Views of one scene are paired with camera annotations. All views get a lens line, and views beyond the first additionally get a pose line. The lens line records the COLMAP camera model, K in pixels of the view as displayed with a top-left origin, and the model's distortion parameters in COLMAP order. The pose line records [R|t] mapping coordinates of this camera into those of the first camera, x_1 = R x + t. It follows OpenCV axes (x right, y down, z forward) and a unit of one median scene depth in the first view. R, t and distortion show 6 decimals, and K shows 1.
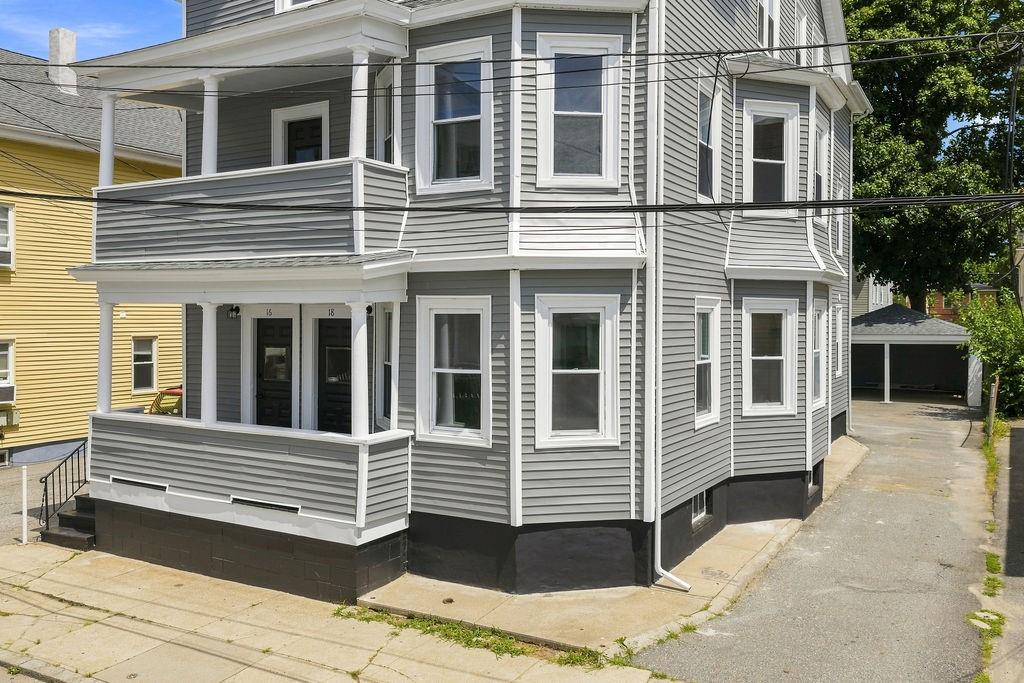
lens RADIAL K [[858.2, 0, 512.0], [0, 858.2, 341.5], [0, 0, 1]] dist [0.006209, -0.015690]
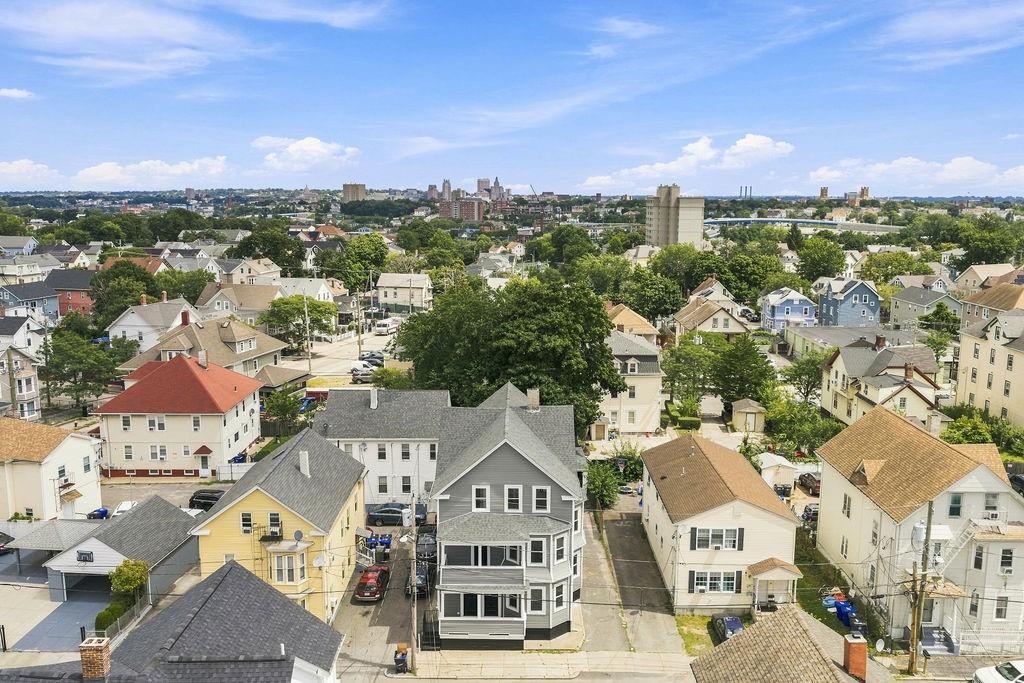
lens RADIAL K [[858.2, 0, 512.0], [0, 858.2, 341.5], [0, 0, 1]] dist [0.006209, -0.015690]
pose [[0.867363, -0.082861, 0.490729, -2.569294], [0.012454, 0.989347, 0.145041, -2.225782], [-0.497520, -0.119692, 0.859155, -3.094148]]
